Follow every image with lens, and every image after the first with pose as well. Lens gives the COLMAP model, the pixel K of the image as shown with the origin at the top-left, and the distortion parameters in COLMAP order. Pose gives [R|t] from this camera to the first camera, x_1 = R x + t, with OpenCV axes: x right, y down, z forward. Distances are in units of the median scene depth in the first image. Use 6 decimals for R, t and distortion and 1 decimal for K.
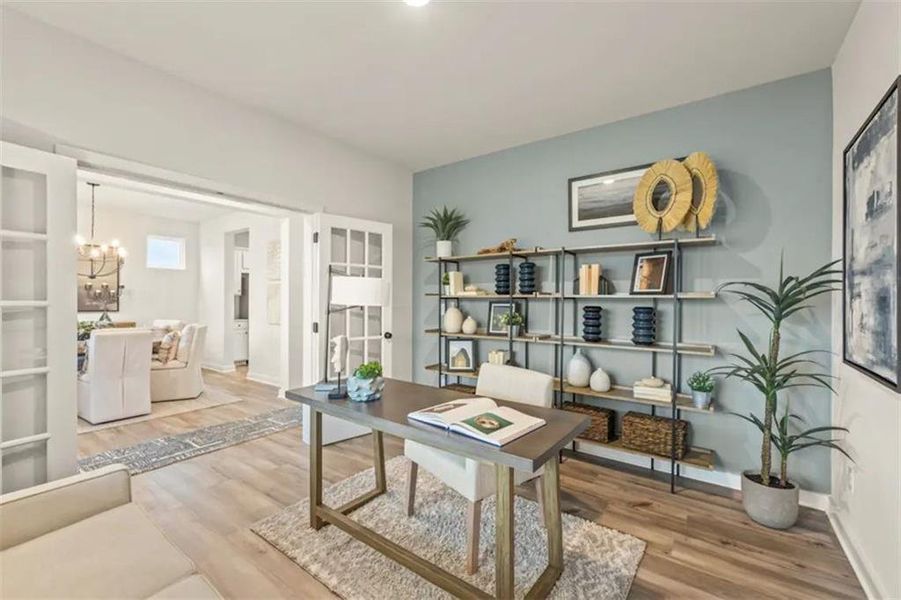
lens RADIAL K [[367.6, 0, 450.5], [0, 367.6, 300.0], [0, 0, 1]] dist [0.000470, -0.000012]
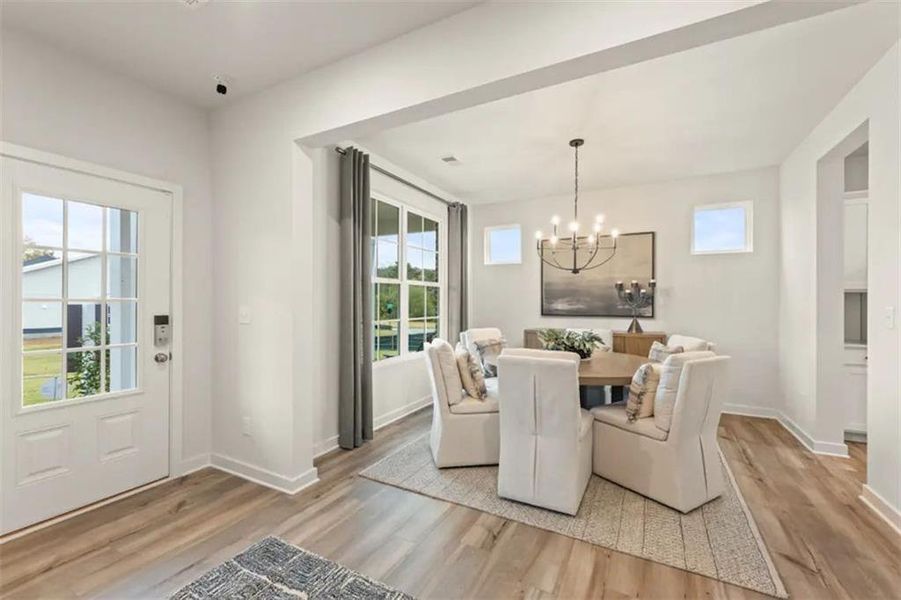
lens RADIAL K [[389.2, 0, 450.5], [0, 389.2, 300.0], [0, 0, 1]] dist [-0.000272, -0.000161]
pose [[0.130635, -0.007877, -0.991399, -0.242046], [0.001992, 0.999969, -0.007682, -0.000146], [0.991429, -0.000971, 0.130646, 0.647616]]
